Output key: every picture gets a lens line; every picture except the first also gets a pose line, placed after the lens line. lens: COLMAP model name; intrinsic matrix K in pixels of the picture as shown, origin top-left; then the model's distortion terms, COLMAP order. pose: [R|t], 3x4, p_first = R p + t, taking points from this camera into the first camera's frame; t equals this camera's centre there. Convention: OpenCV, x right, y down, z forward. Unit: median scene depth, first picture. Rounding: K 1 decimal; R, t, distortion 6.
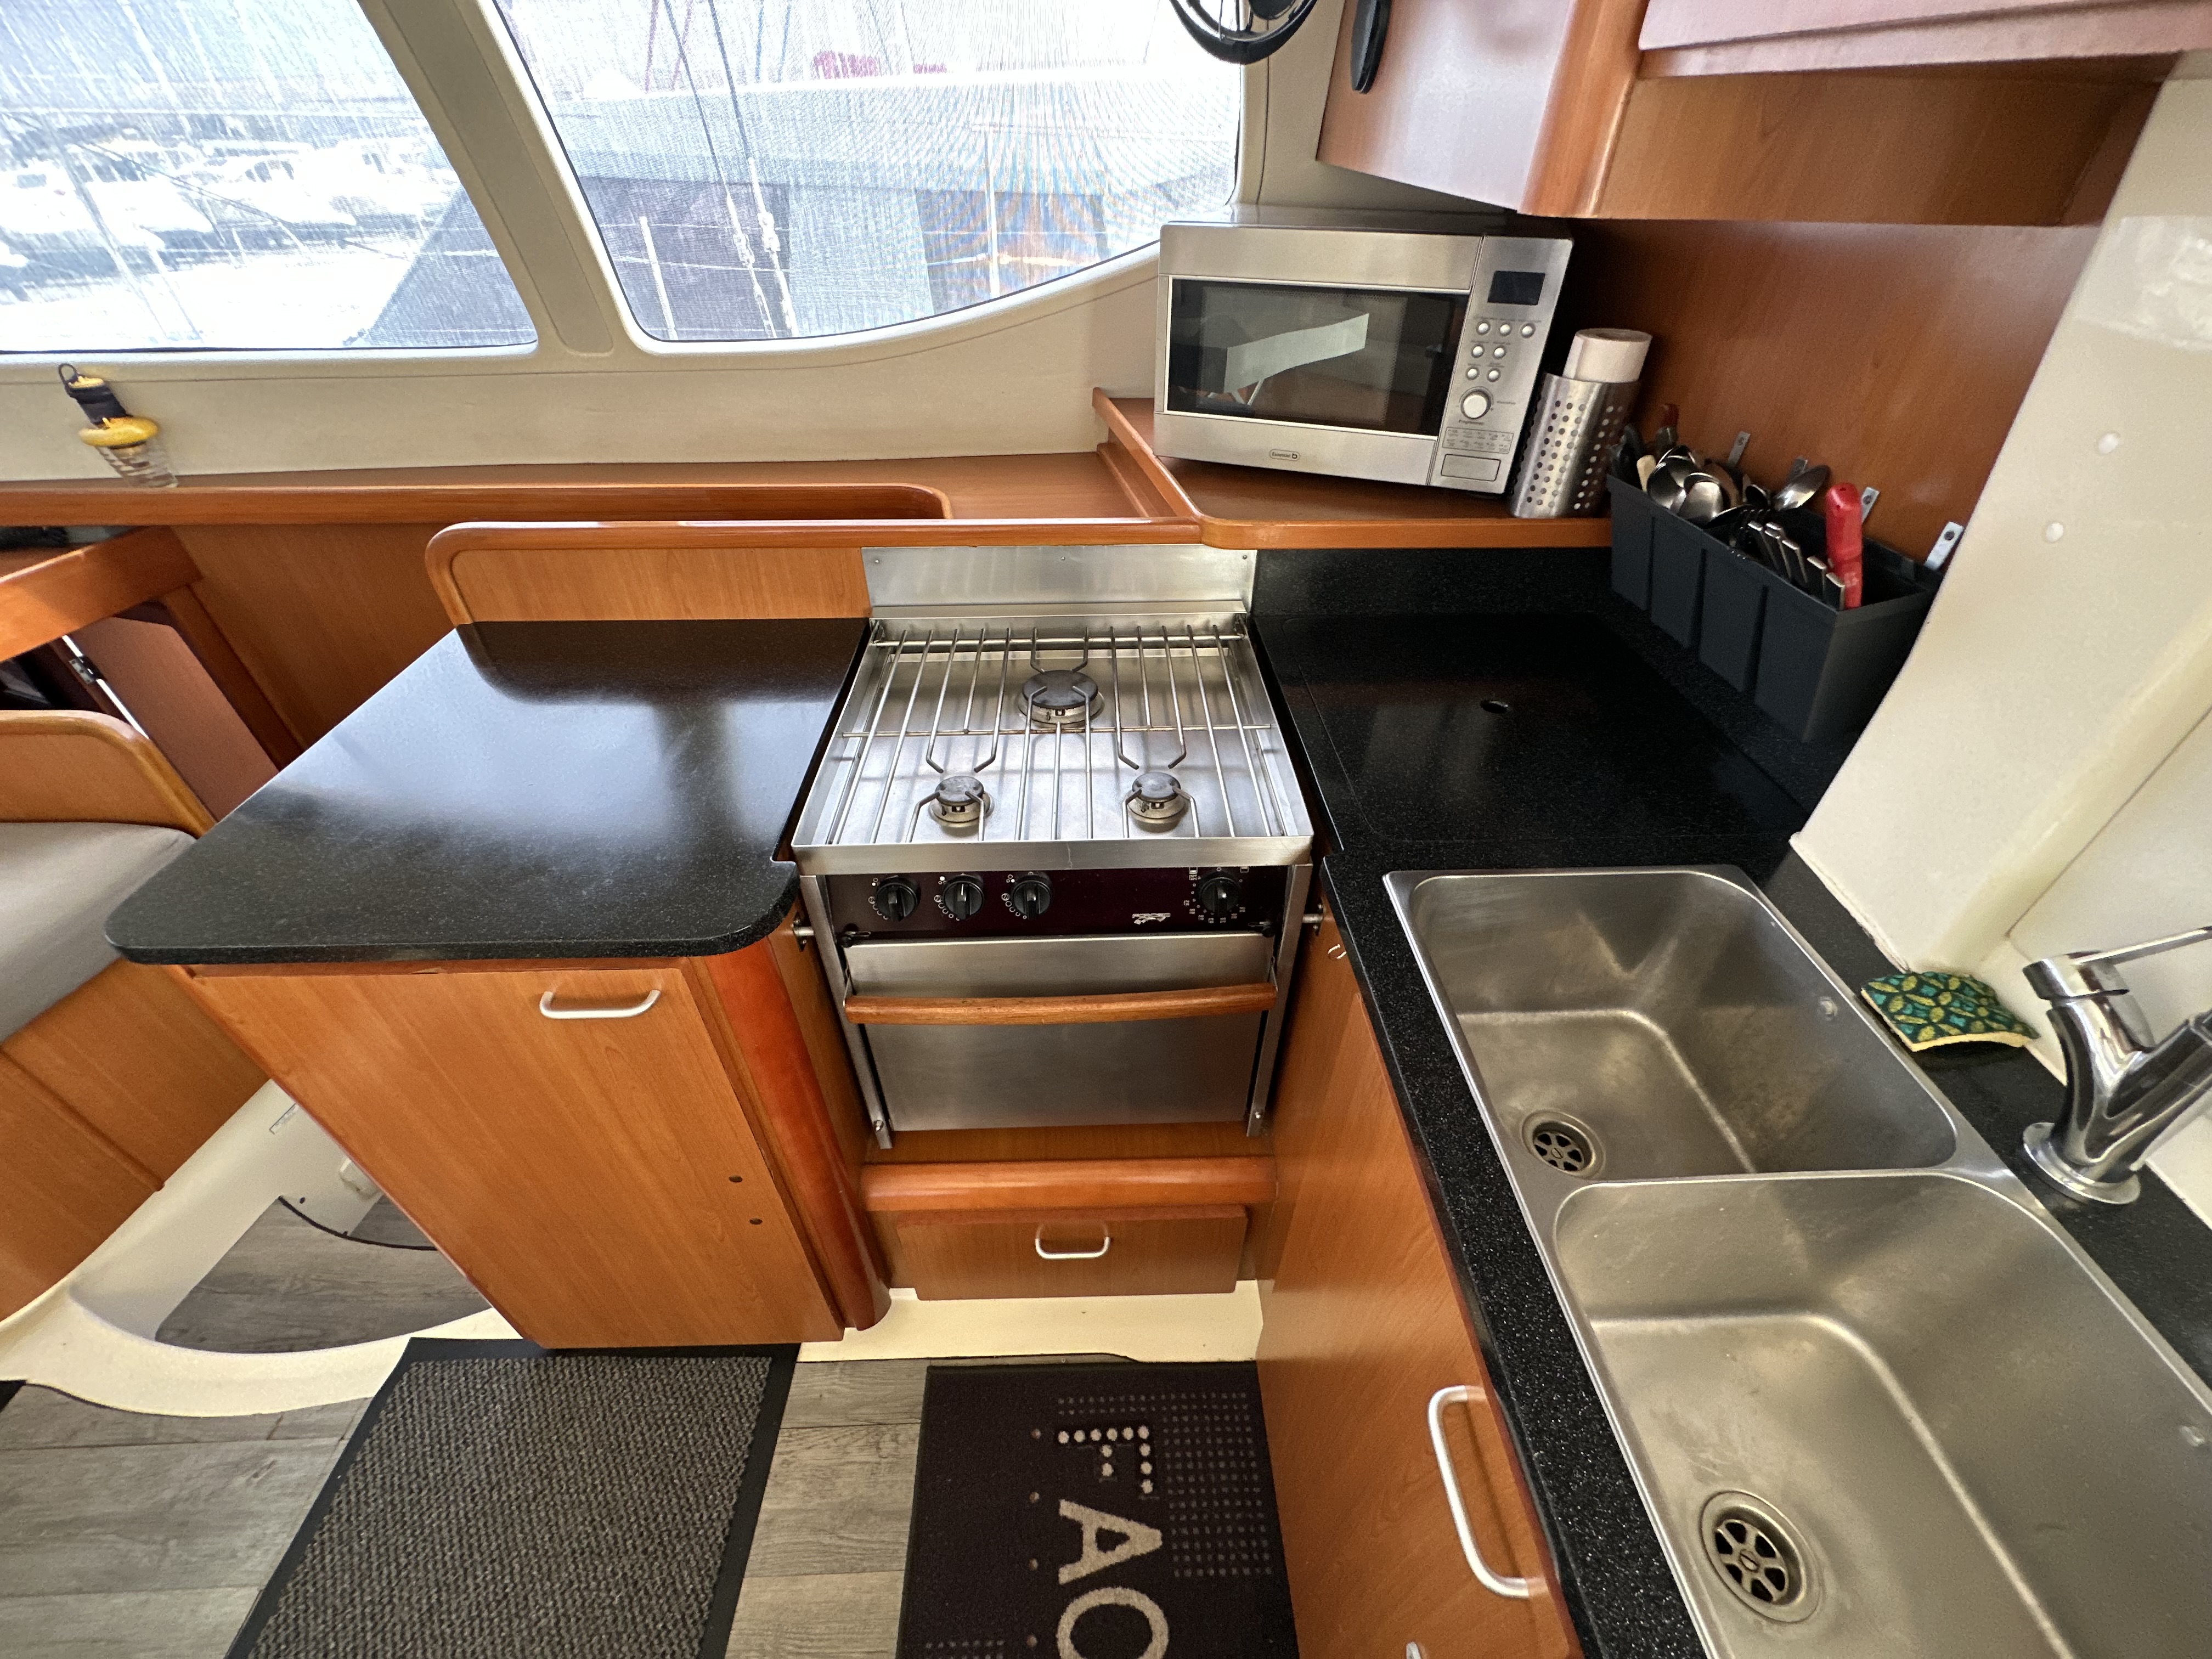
lens RADIAL K [[883.5, 0, 1106.0], [0, 883.5, 829.5], [0, 0, 1]] dist [-0.001294, 0.000155]
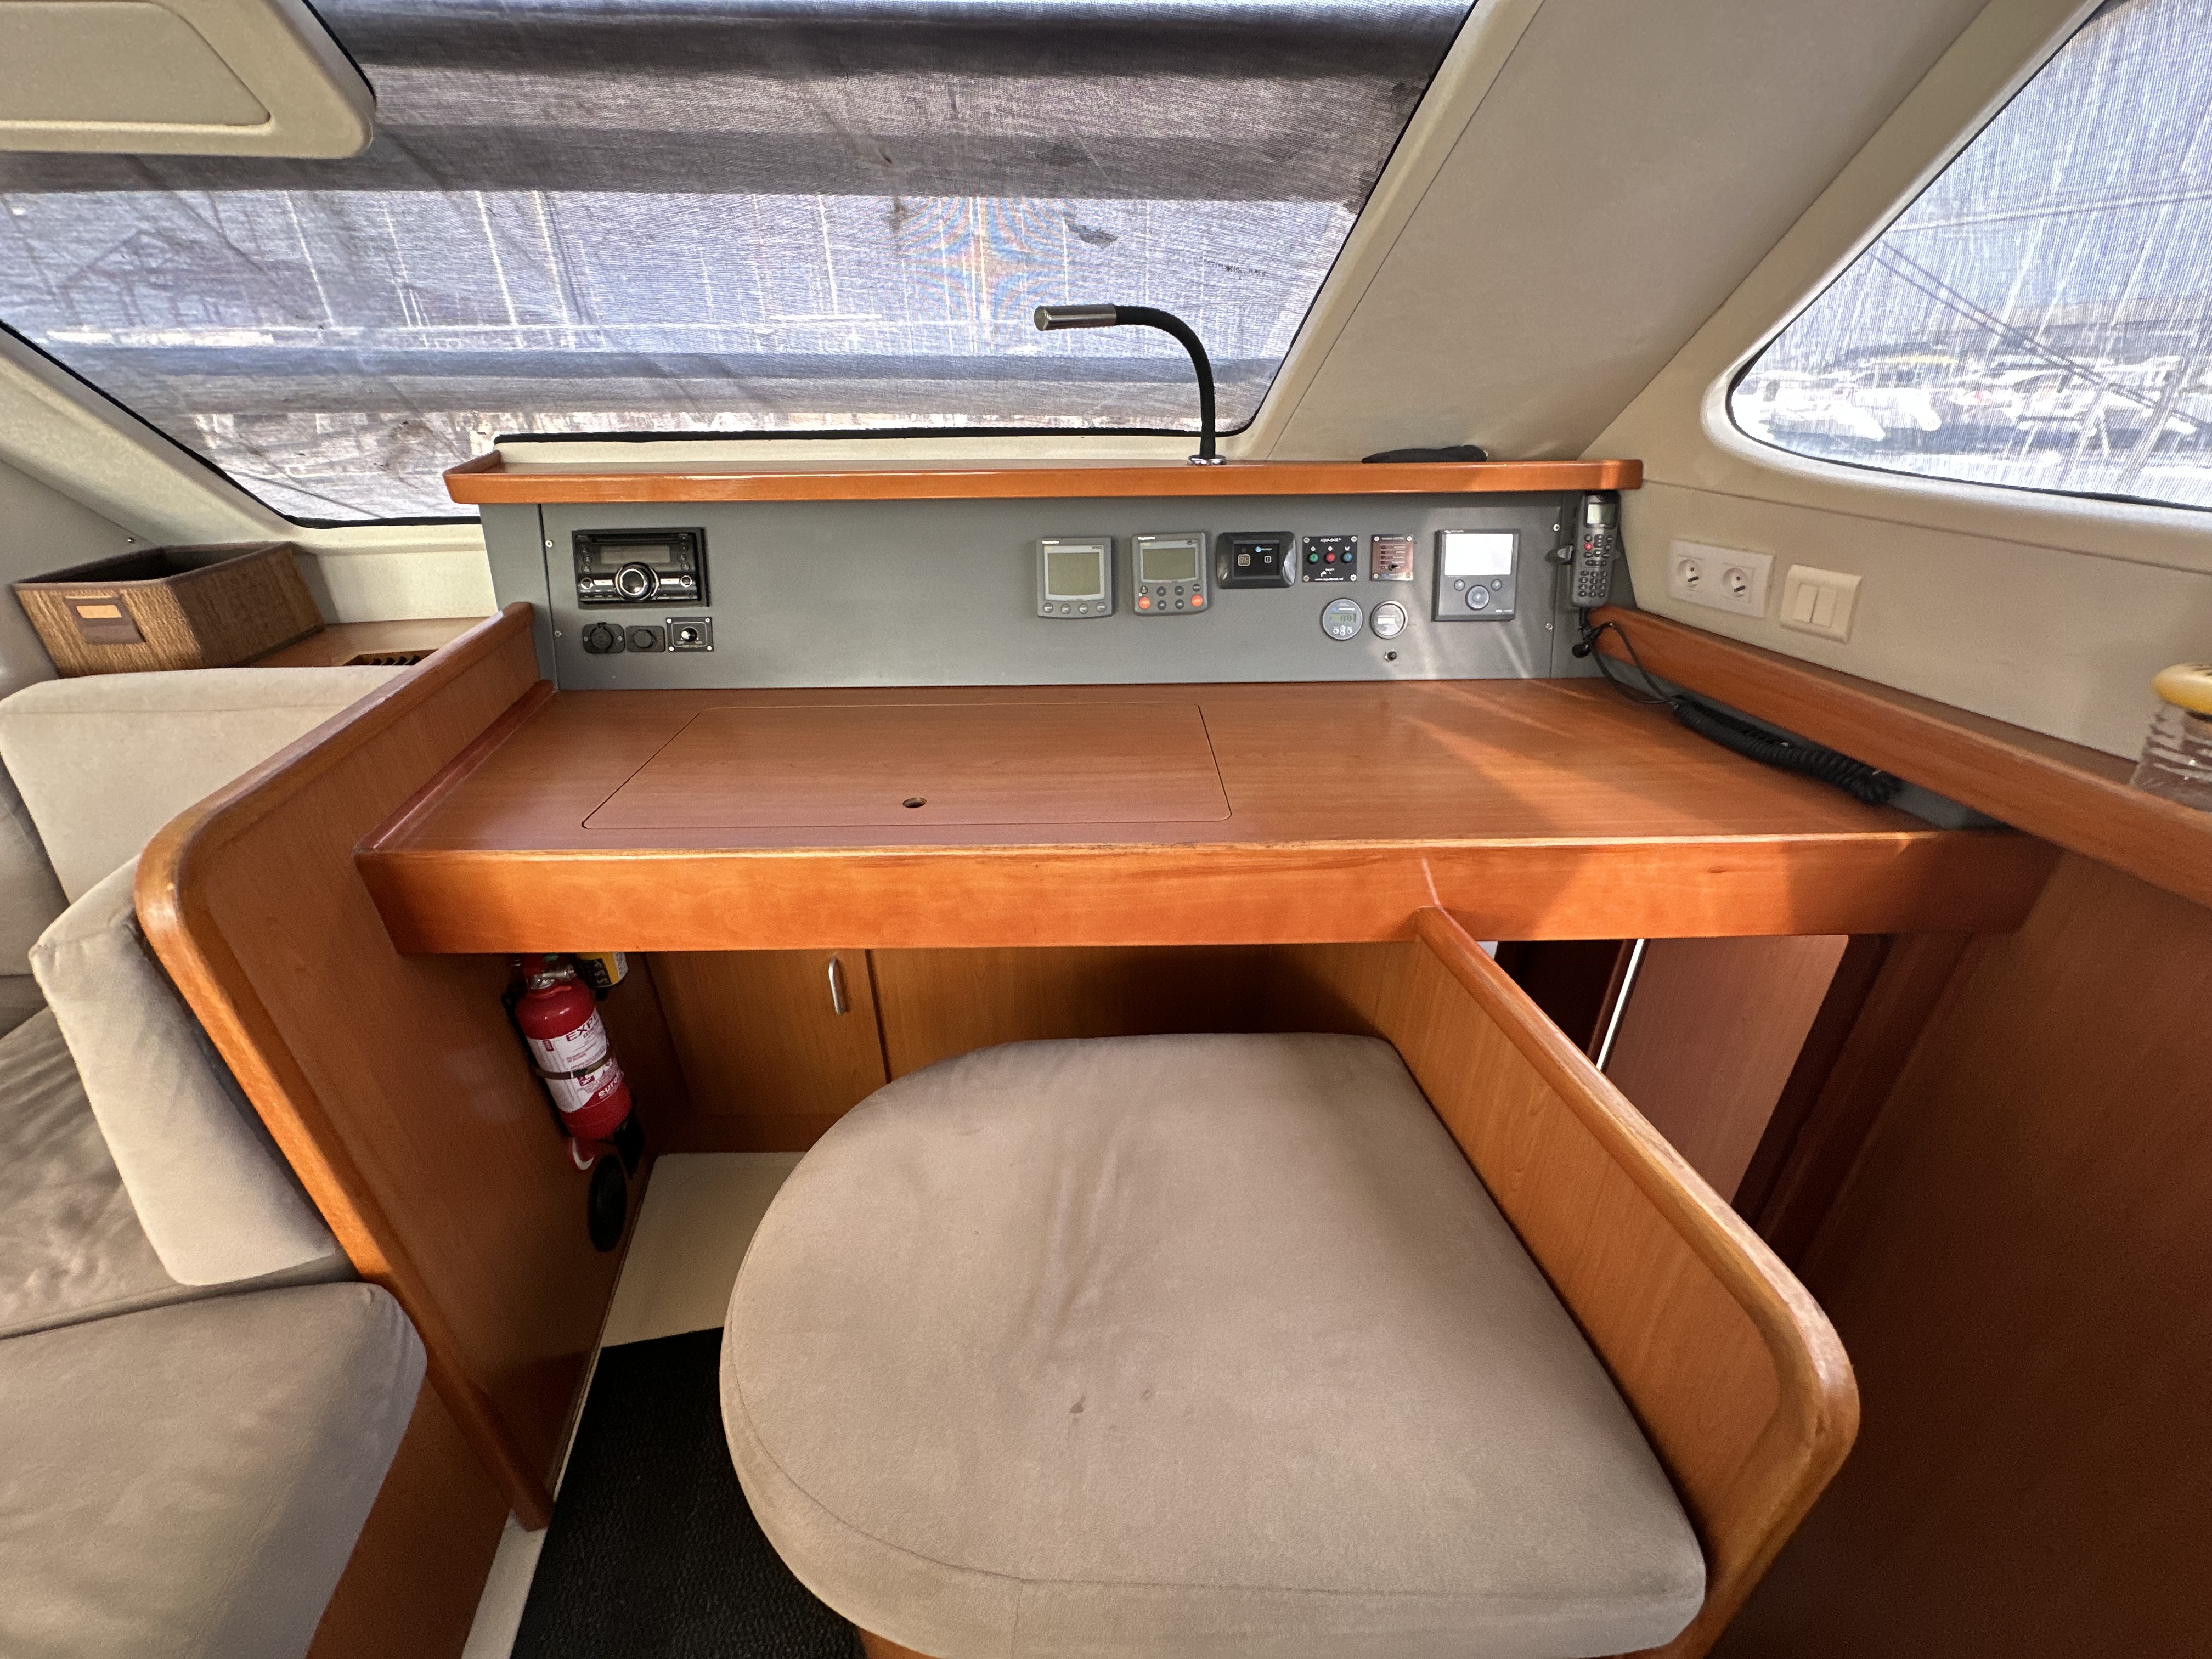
lens RADIAL K [[883.5, 0, 1106.0], [0, 883.5, 829.5], [0, 0, 1]] dist [-0.001294, 0.000155]
pose [[0.179649, 0.462169, -0.868405, -0.805577], [-0.607570, 0.746404, 0.271550, -0.172678], [0.773682, 0.478833, 0.414890, 0.409972]]
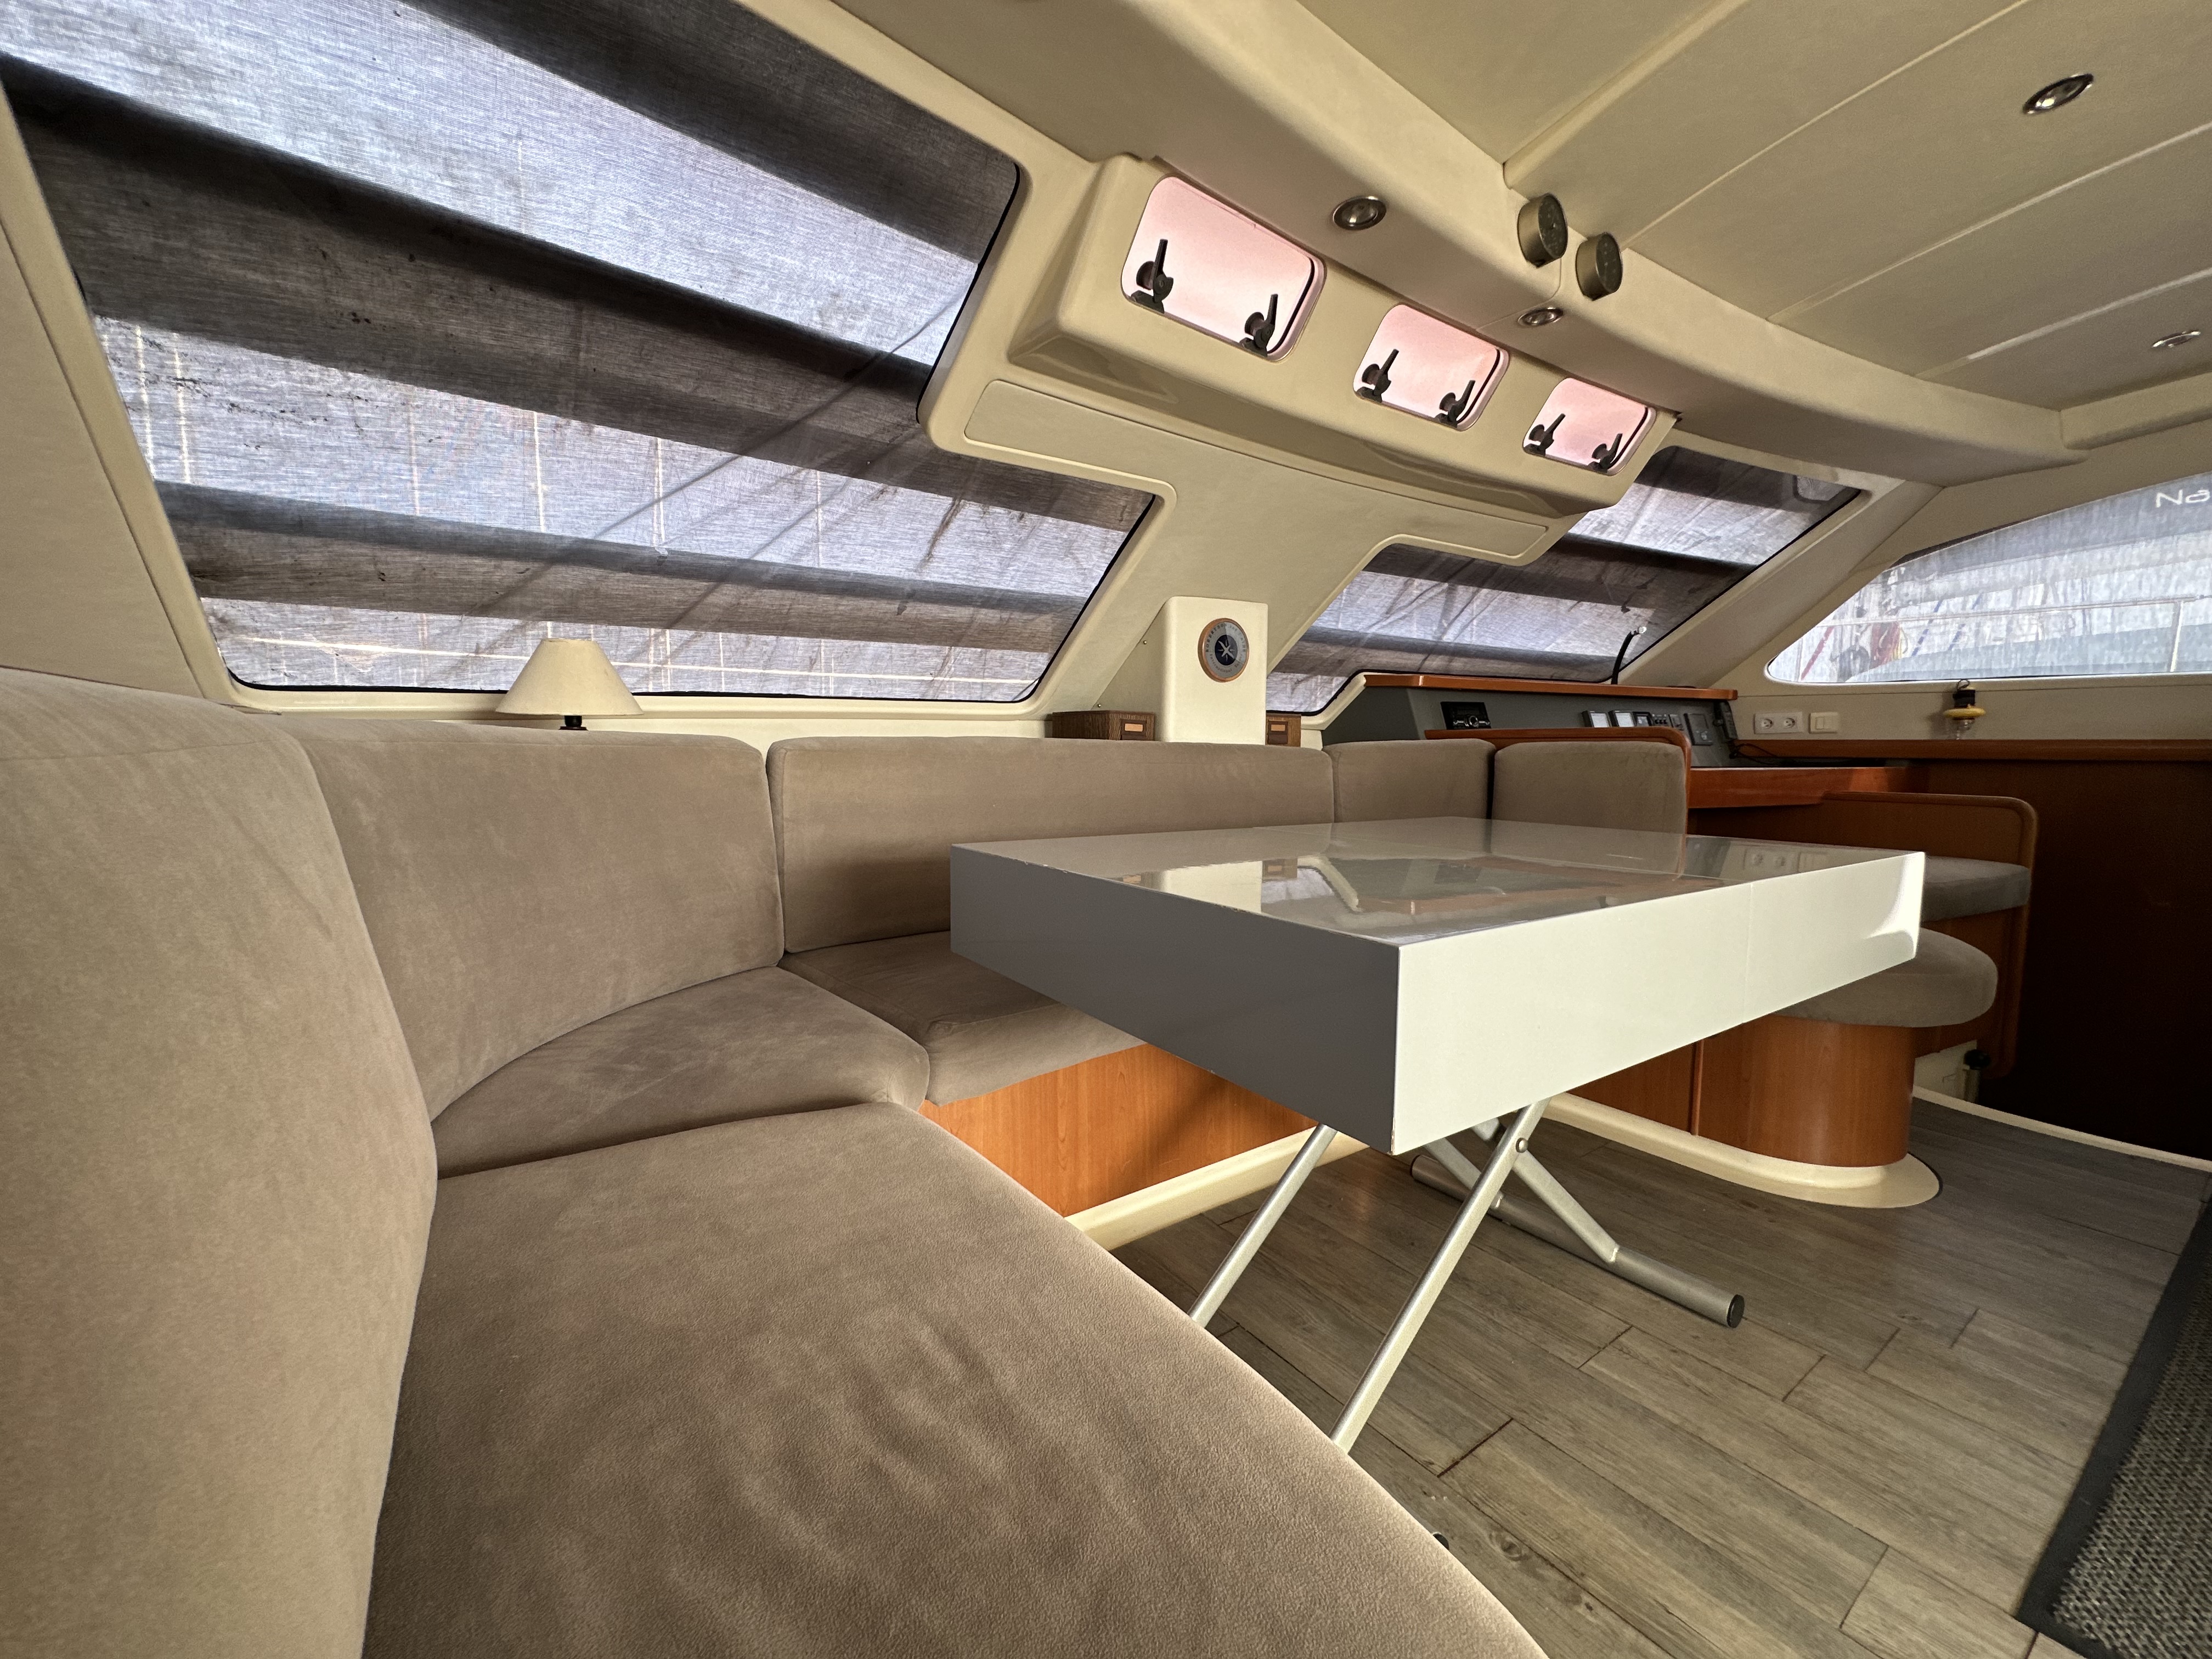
lens RADIAL K [[876.0, 0, 1100.9], [0, 876.0, 828.5], [0, 0, 1]] dist [-0.002827, -0.000339]
pose [[0.549312, 0.080761, -0.831706, -0.561776], [-0.525484, 0.807267, -0.268676, 1.220555], [0.649710, 0.584635, 0.485880, -0.962297]]
